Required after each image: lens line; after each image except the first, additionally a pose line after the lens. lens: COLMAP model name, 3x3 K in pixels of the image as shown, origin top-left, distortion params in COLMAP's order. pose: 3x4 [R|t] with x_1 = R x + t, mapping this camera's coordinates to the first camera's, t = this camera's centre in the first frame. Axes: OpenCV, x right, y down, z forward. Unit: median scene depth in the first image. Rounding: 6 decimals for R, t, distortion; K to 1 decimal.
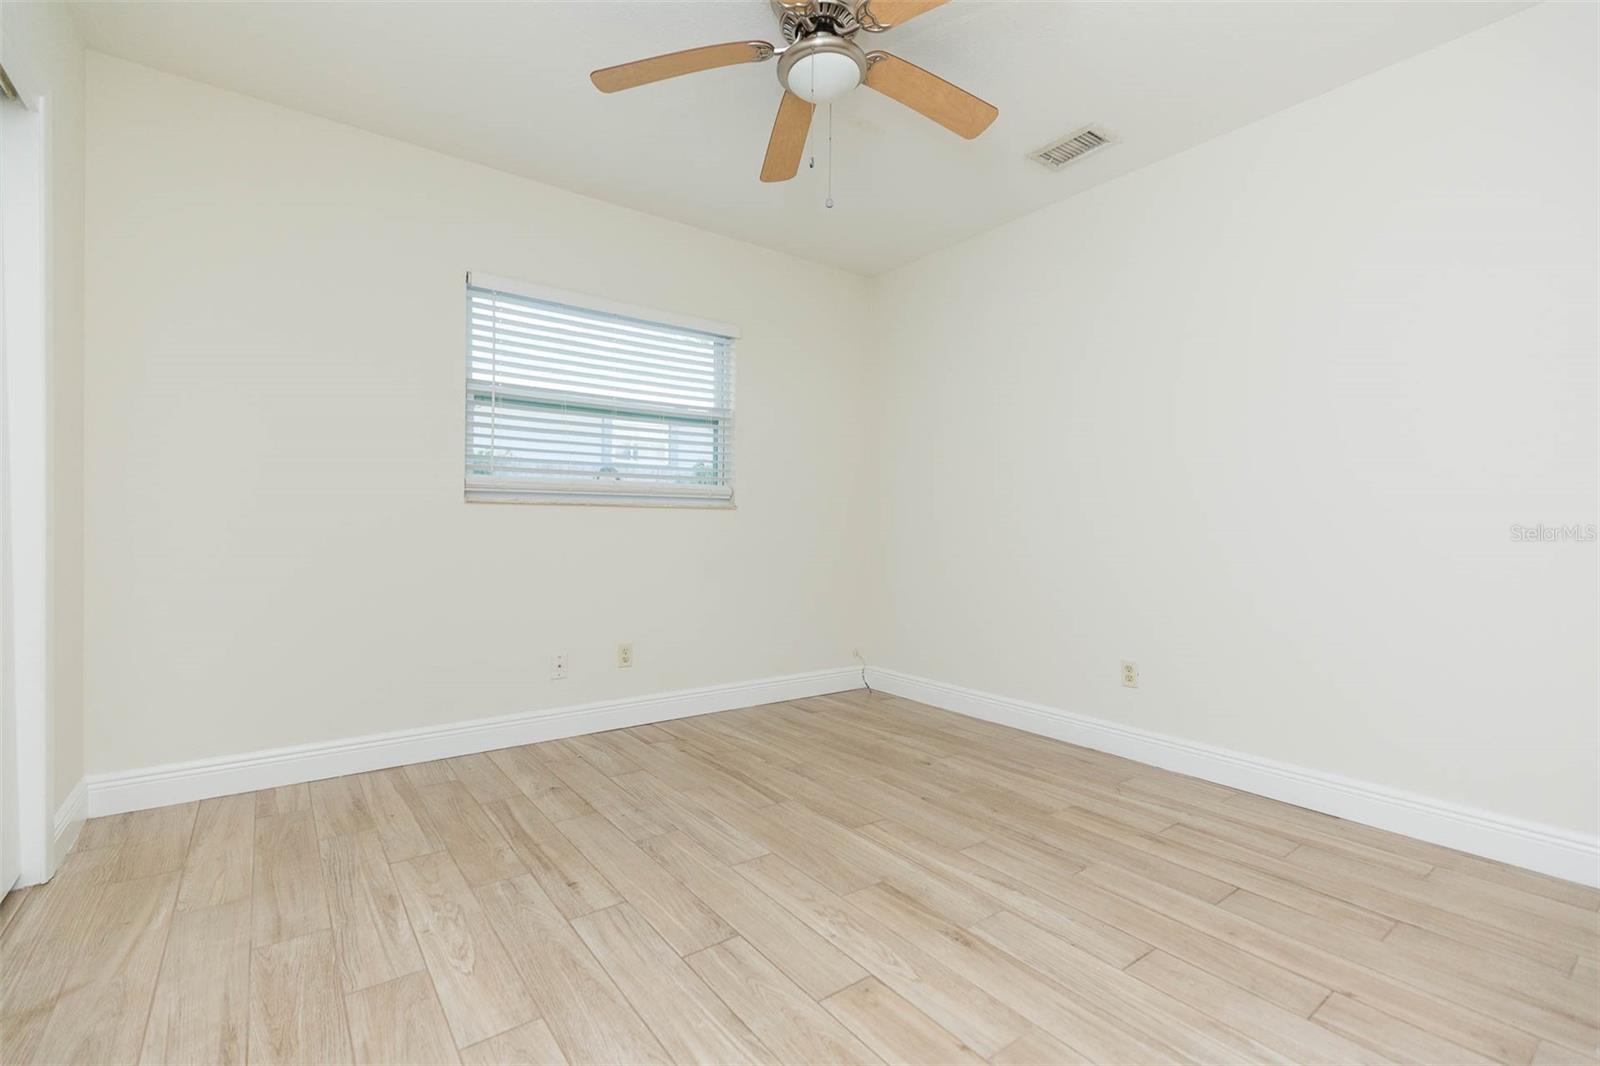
lens RADIAL K [[718.3, 0, 799.7], [0, 718.3, 528.2], [0, 0, 1]] dist [0.001784, 0.000218]
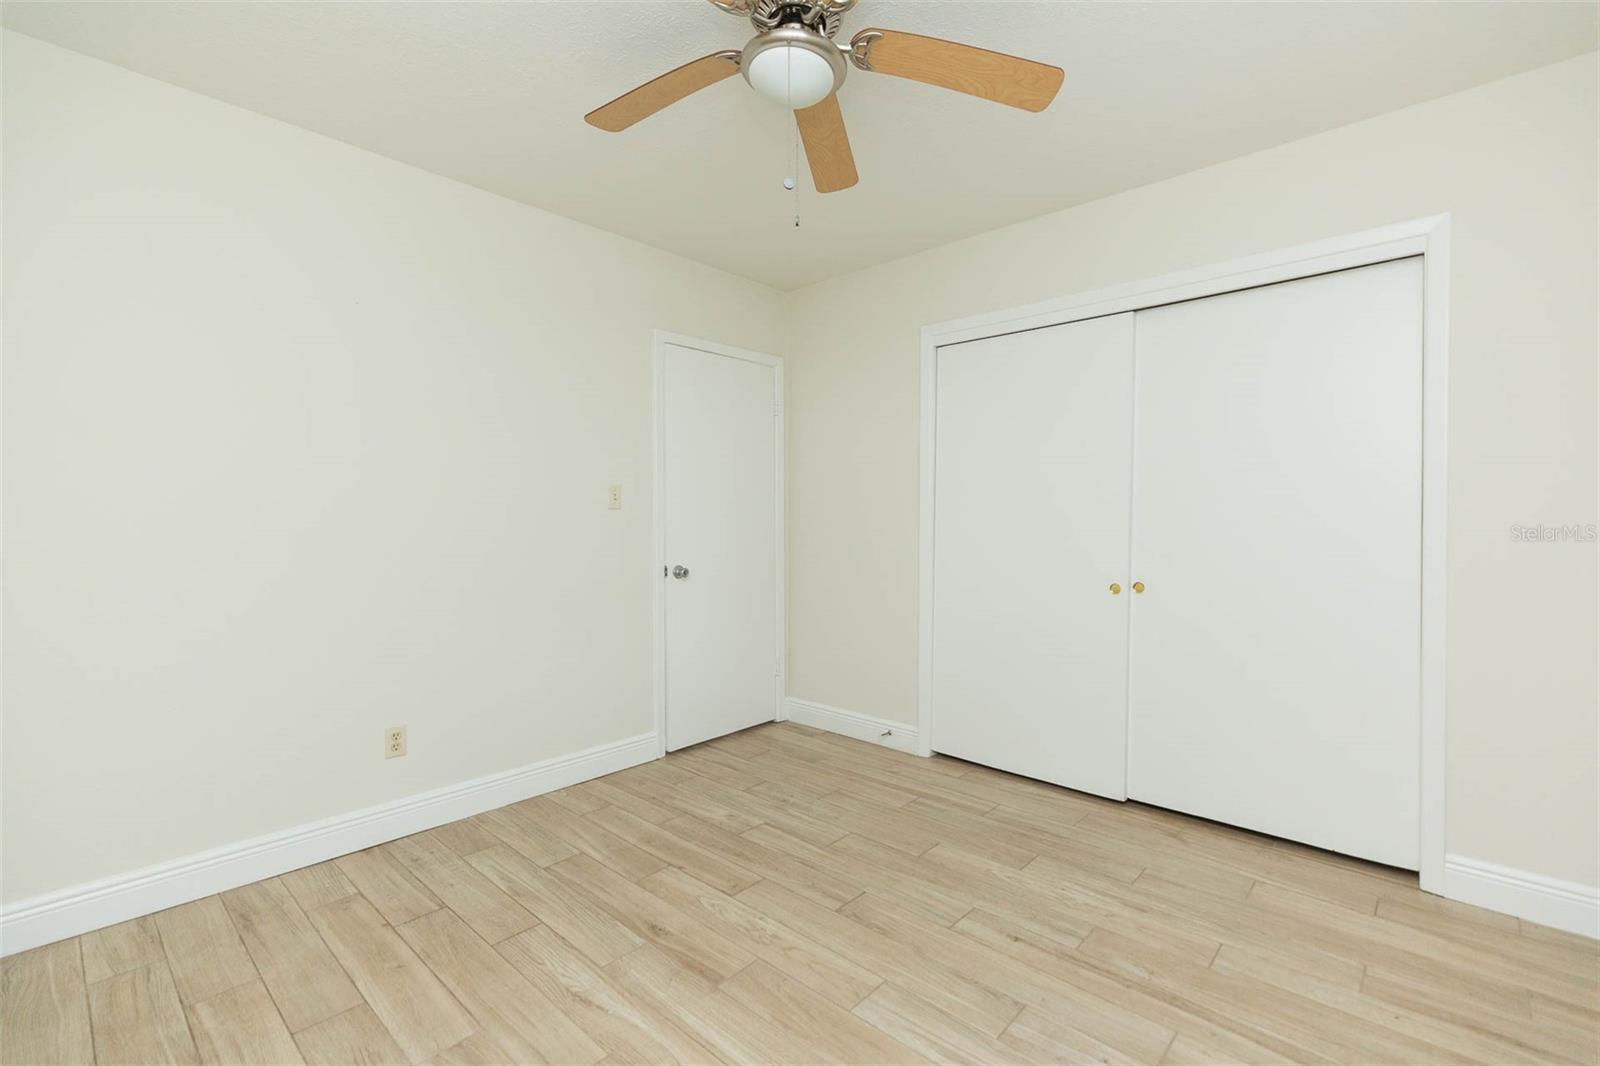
lens RADIAL K [[718.3, 0, 800.7], [0, 718.3, 528.4], [0, 0, 1]] dist [0.001784, 0.000218]
pose [[-0.983882, -0.007299, -0.178669, 0.198603], [-0.010304, 0.999821, 0.015898, -0.124493], [0.178520, 0.017483, -0.983781, 2.139556]]
